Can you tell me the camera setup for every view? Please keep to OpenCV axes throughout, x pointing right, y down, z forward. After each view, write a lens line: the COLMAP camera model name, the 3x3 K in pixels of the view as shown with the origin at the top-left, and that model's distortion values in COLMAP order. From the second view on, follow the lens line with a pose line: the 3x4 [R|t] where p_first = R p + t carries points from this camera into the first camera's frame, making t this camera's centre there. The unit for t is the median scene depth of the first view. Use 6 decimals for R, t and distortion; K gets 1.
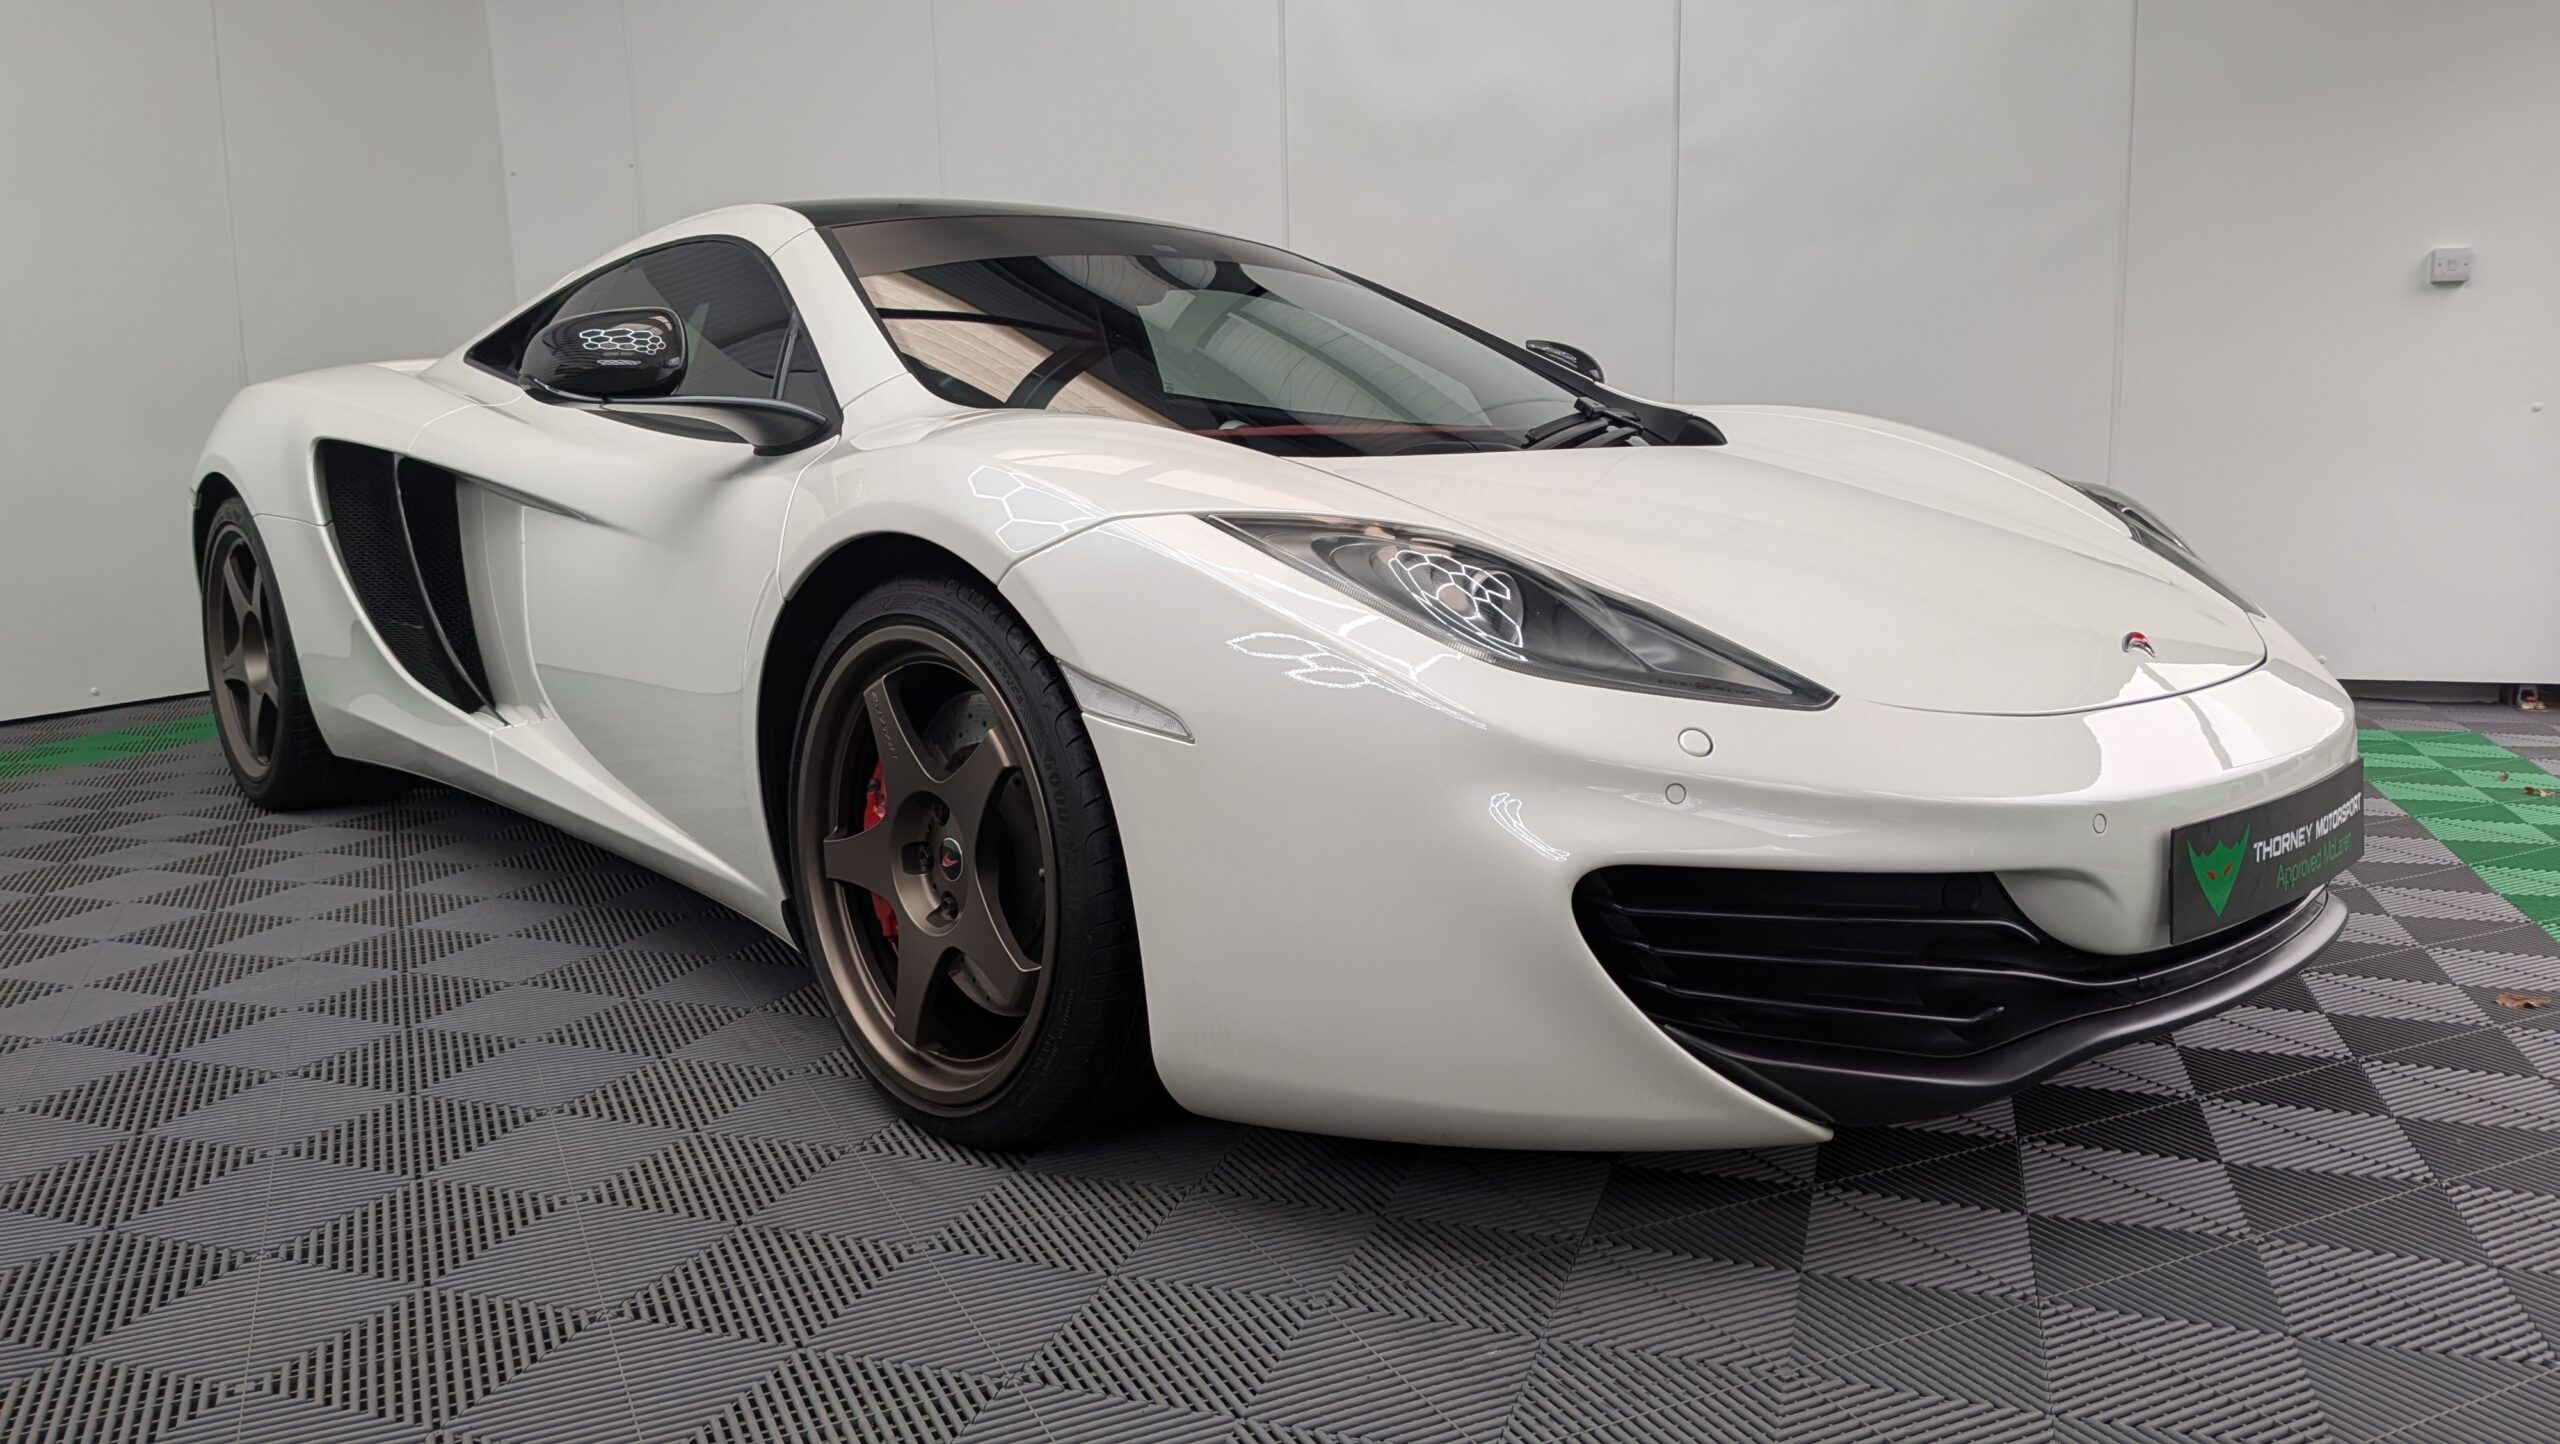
lens RADIAL K [[1852.2, 0, 1305.8], [0, 1852.2, 735.4], [0, 0, 1]] dist [0.048850, -0.093398]
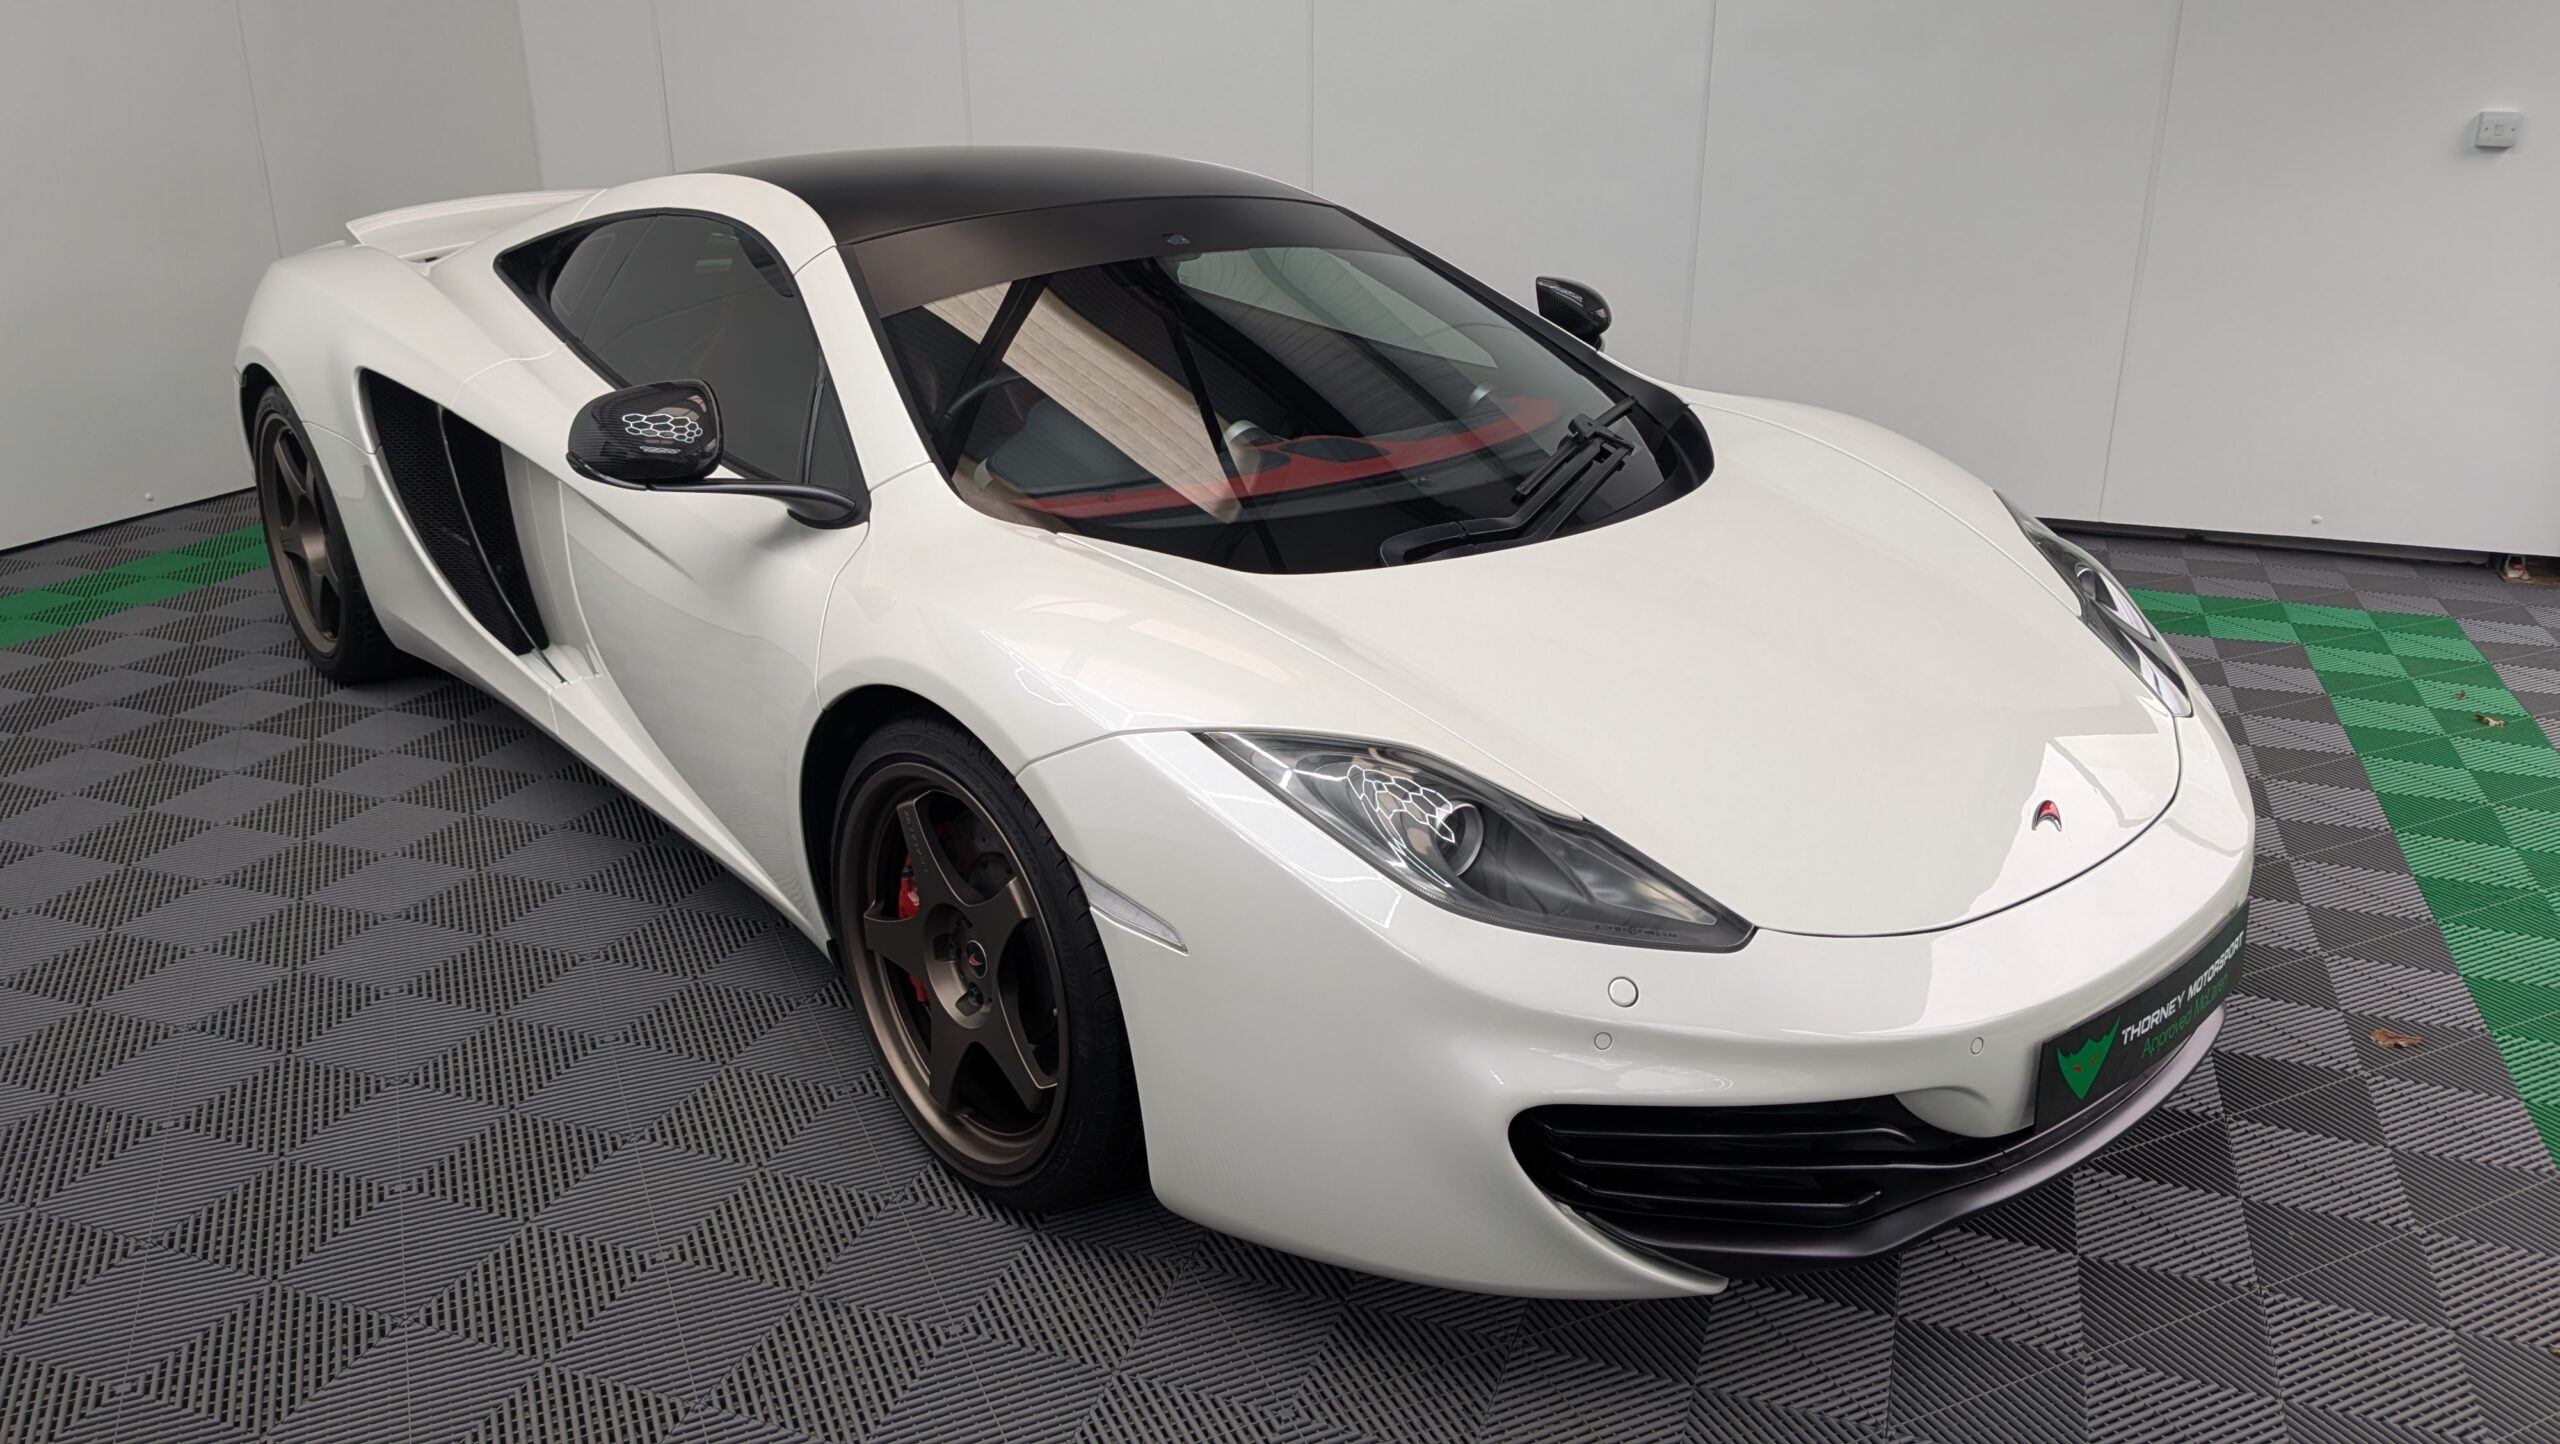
lens RADIAL K [[1852.2, 0, 1295.7], [0, 1852.2, 732.3], [0, 0, 1]] dist [0.048850, -0.093398]
pose [[0.999549, 0.026132, -0.014795, 0.015263], [-0.022642, 0.979476, 0.200286, -0.285877], [0.019725, -0.199860, 0.979626, -0.071780]]
